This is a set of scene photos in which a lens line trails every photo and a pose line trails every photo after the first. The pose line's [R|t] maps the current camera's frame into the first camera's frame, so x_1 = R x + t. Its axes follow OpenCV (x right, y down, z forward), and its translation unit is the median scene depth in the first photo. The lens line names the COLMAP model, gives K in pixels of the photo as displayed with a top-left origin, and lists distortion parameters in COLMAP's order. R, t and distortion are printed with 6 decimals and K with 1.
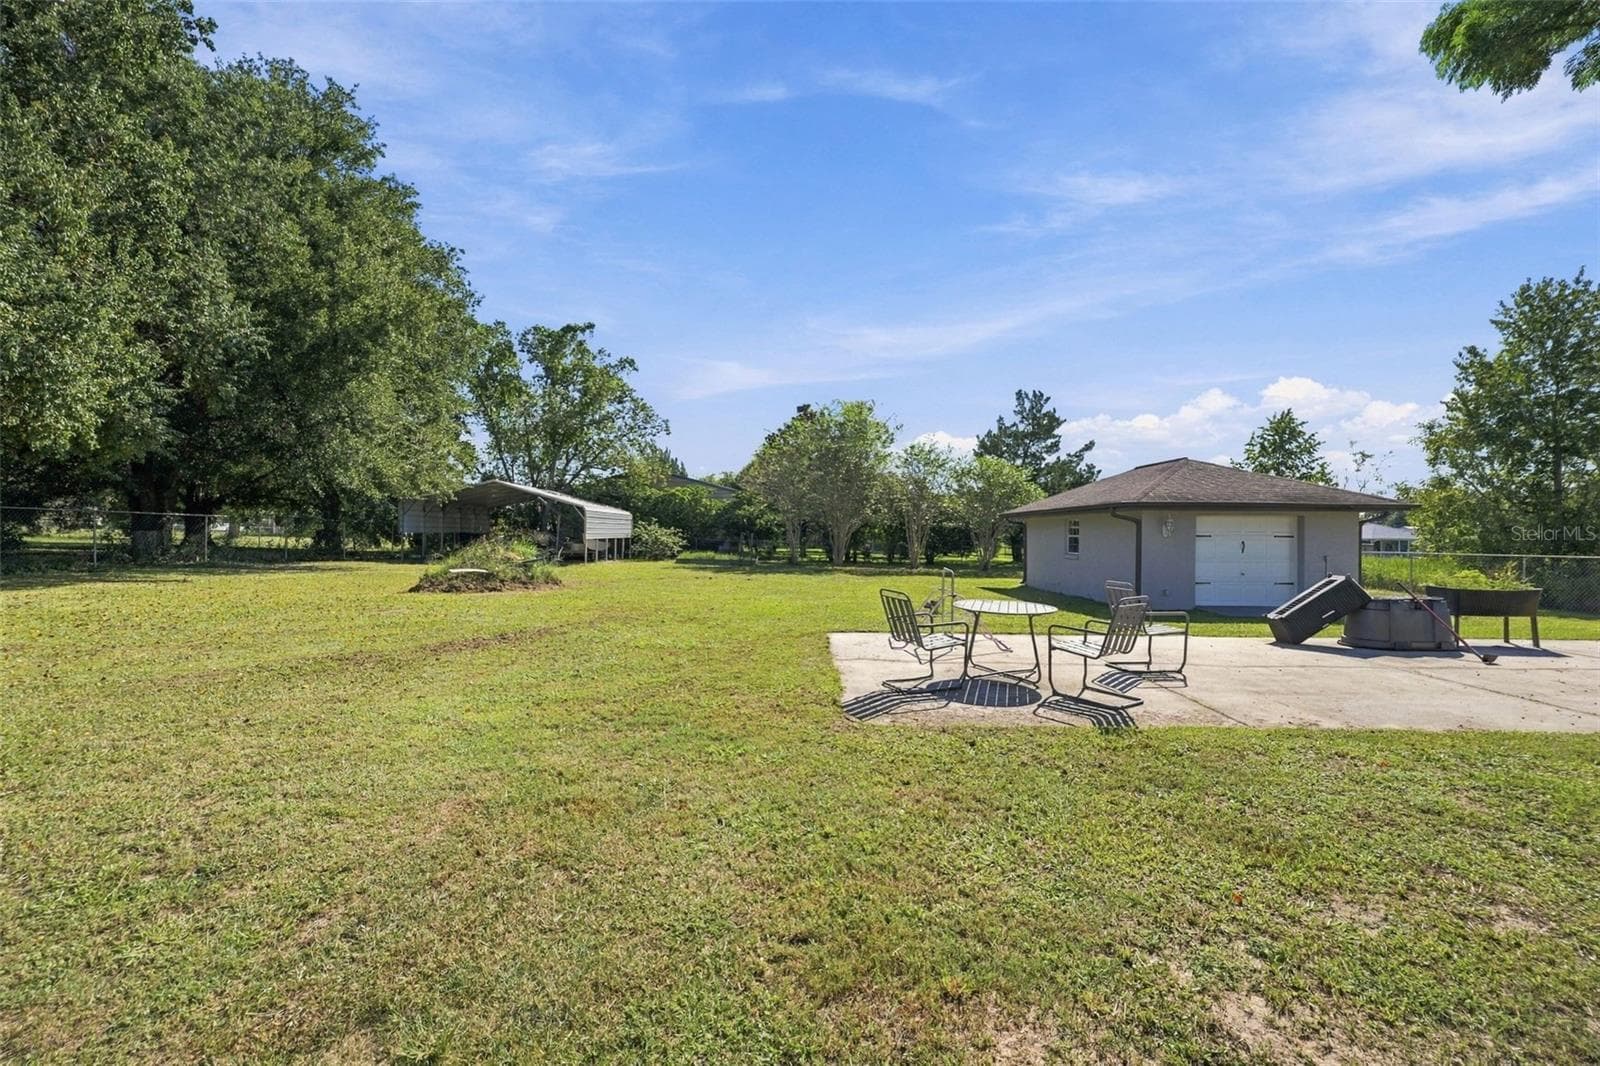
lens RADIAL K [[652.0, 0, 801.4], [0, 652.0, 535.1], [0, 0, 1]] dist [-0.000077, -0.000356]
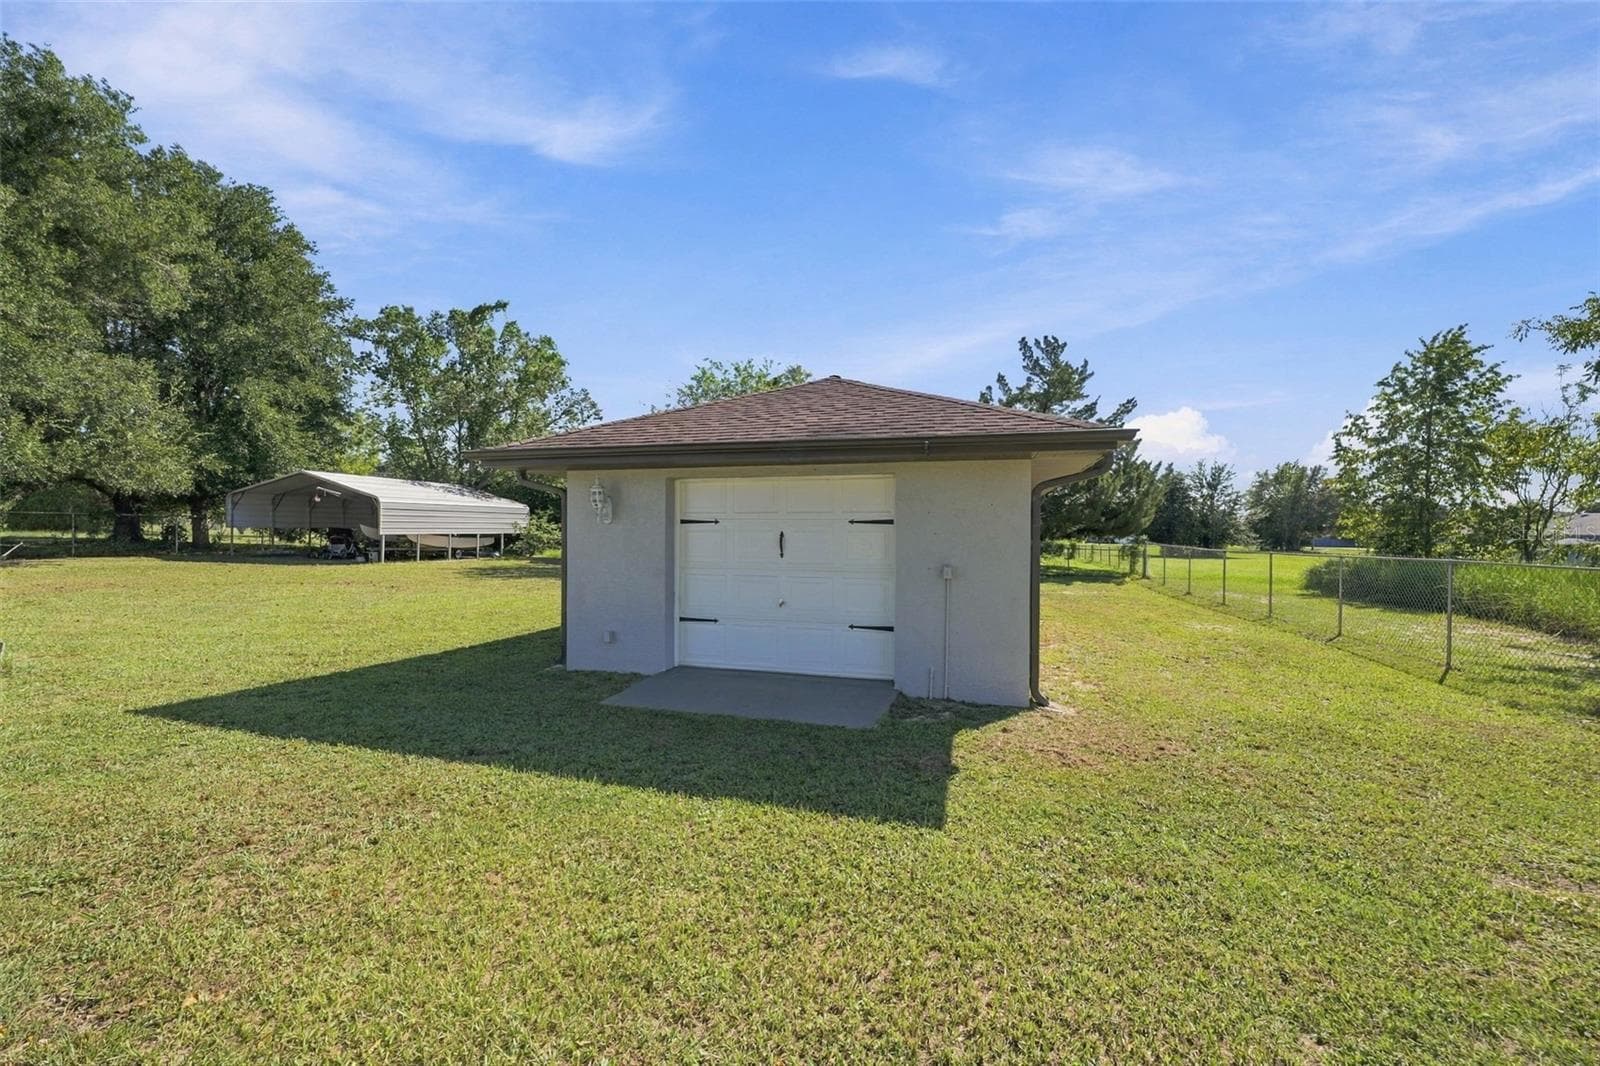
lens RADIAL K [[652.0, 0, 801.4], [0, 652.0, 535.1], [0, 0, 1]] dist [-0.000077, -0.000356]
pose [[0.956028, 0.002615, -0.293264, 0.393206], [-0.002307, 0.999996, 0.001395, 0.004895], [0.293266, -0.000657, 0.956031, 0.267210]]
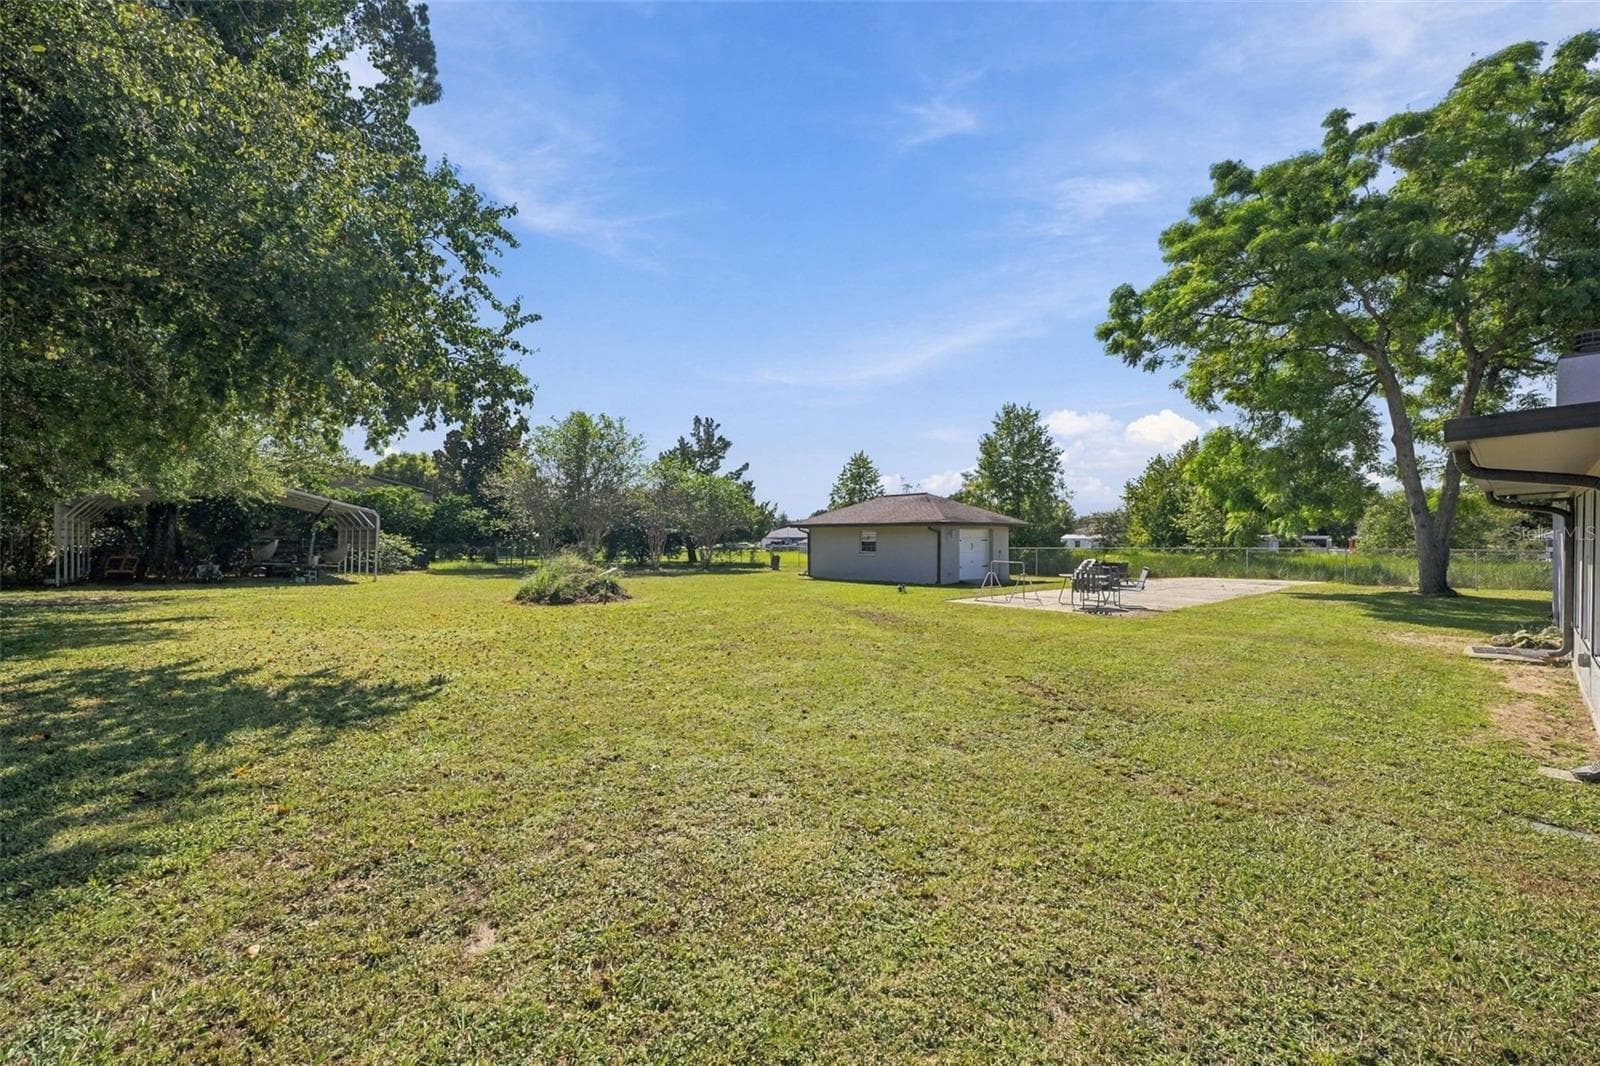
lens RADIAL K [[652.0, 0, 801.4], [0, 652.0, 535.1], [0, 0, 1]] dist [-0.000077, -0.000356]
pose [[0.745697, -0.006625, 0.666252, -0.412600], [0.007041, 0.999973, 0.002063, -0.008928], [-0.666248, 0.003153, 0.745724, -0.009336]]
